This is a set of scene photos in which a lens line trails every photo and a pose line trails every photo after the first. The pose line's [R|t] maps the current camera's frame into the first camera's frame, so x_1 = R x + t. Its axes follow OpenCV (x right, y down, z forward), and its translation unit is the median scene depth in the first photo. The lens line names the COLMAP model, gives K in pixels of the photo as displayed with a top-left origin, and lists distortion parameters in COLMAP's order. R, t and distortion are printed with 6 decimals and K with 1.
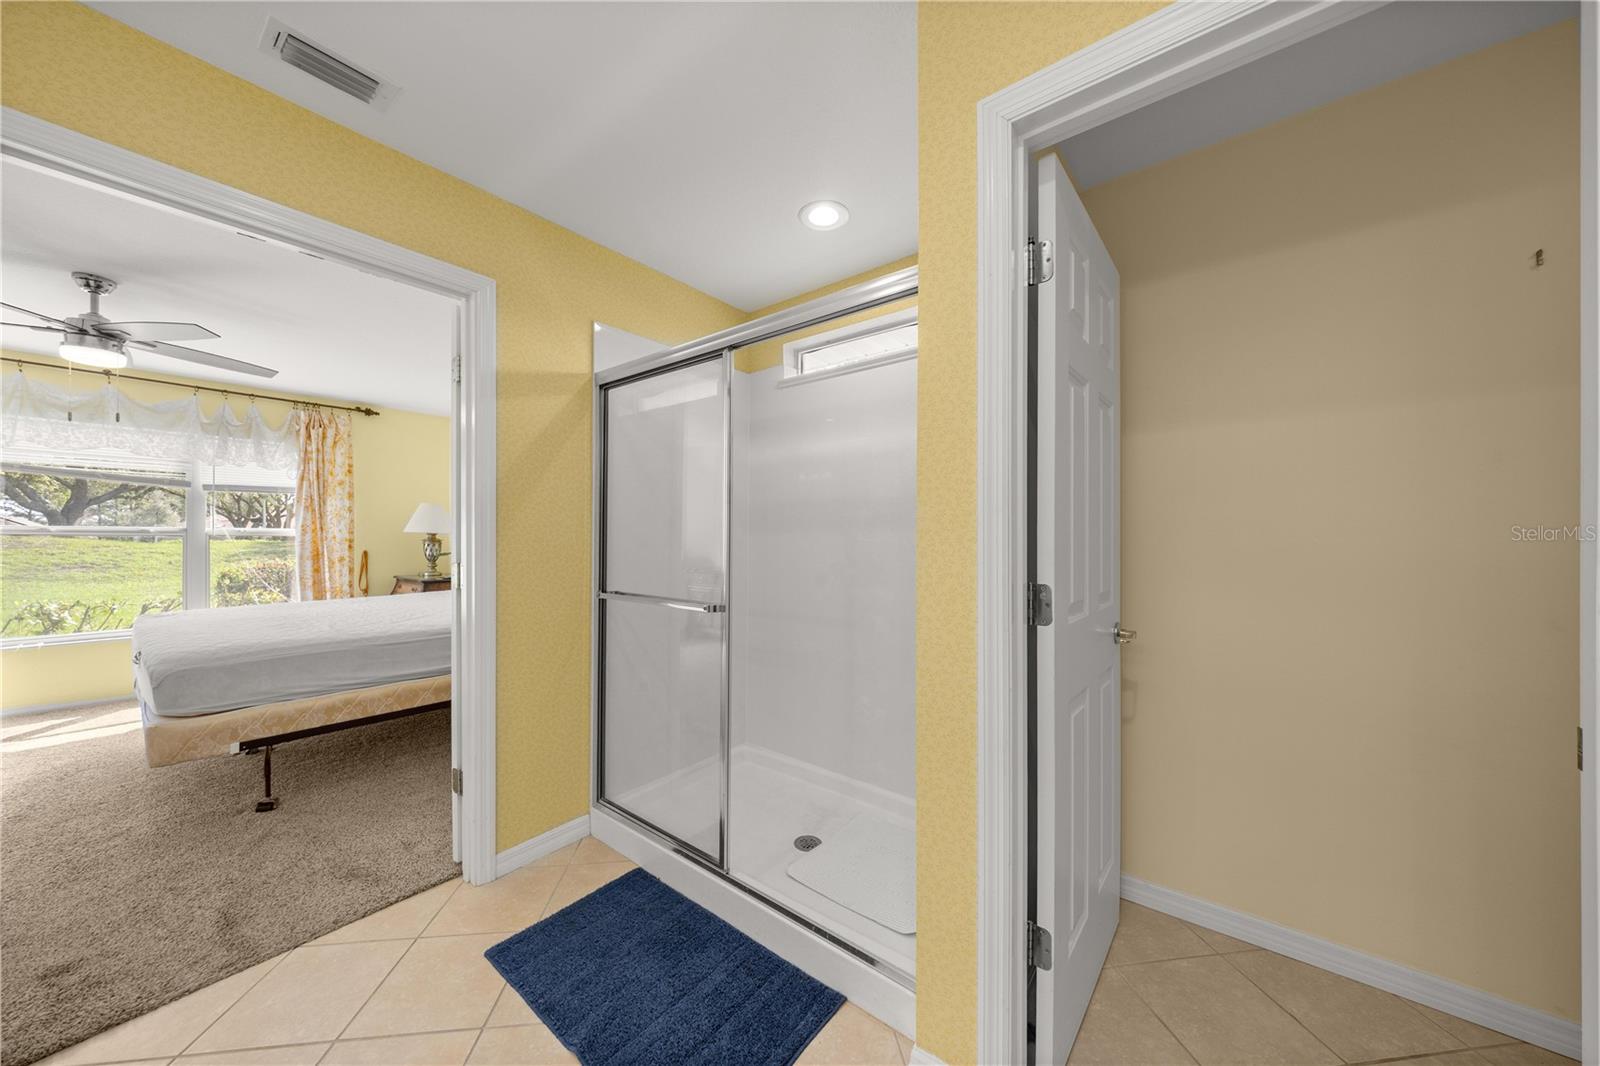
lens RADIAL K [[540.0, 0, 800.5], [0, 540.0, 532.3], [0, 0, 1]] dist [-0.001593, -0.000187]
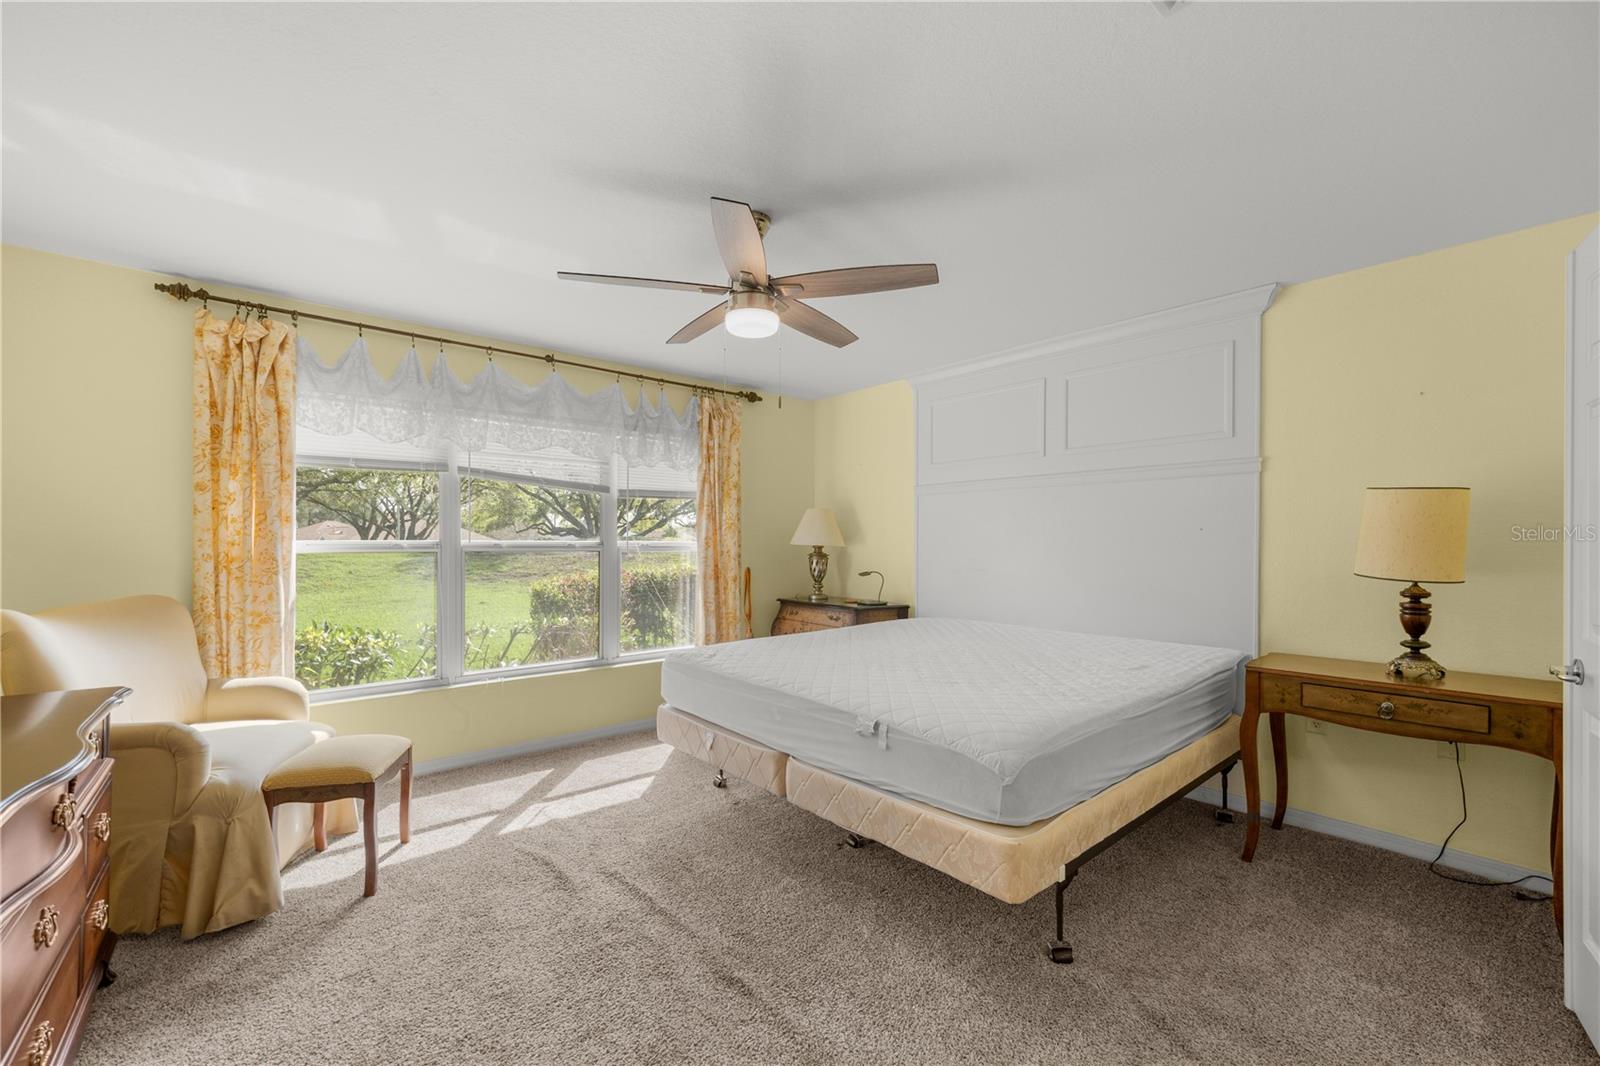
lens RADIAL K [[636.9, 0, 799.1], [0, 636.9, 543.3], [0, 0, 1]] dist [0.003022, 0.000024]
pose [[0.982469, -0.005034, -0.186356, -0.599961], [0.006756, 0.999940, 0.008605, -0.011904], [0.186302, -0.009713, 0.982445, 0.075178]]
